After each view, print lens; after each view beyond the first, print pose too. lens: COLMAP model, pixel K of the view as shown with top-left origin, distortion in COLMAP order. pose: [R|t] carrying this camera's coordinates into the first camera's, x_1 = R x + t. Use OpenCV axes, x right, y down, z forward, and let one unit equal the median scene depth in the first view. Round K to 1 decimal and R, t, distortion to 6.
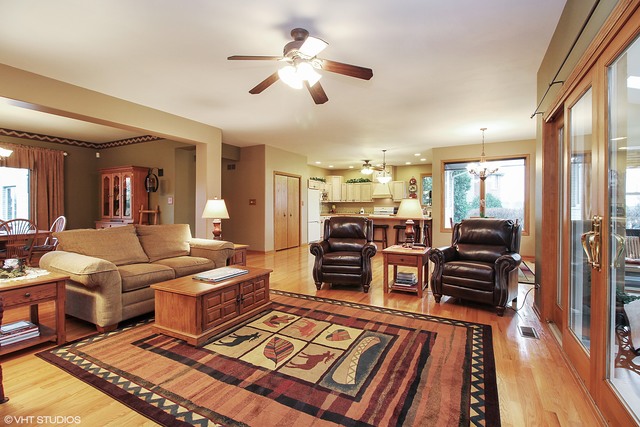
lens RADIAL K [[299.7, 0, 322.5], [0, 299.7, 211.0], [0, 0, 1]] dist [-0.018540, -0.001307]
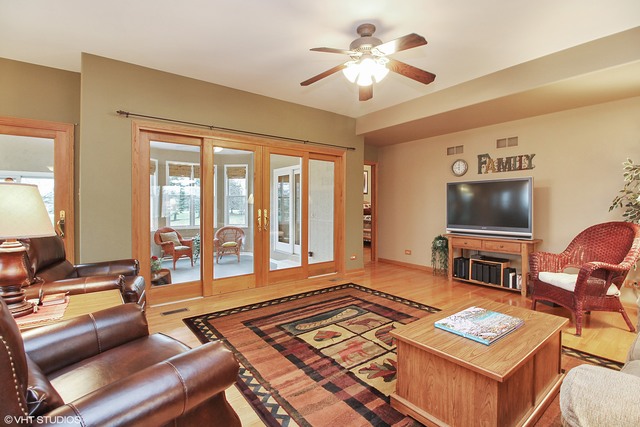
lens RADIAL K [[299.7, 0, 319.4], [0, 299.7, 210.3], [0, 0, 1]] dist [-0.018540, -0.001307]
pose [[-0.906546, -0.006512, 0.422056, -0.341552], [0.003190, 0.999747, 0.022278, -0.023218], [-0.422094, 0.021543, -0.906296, 1.904662]]
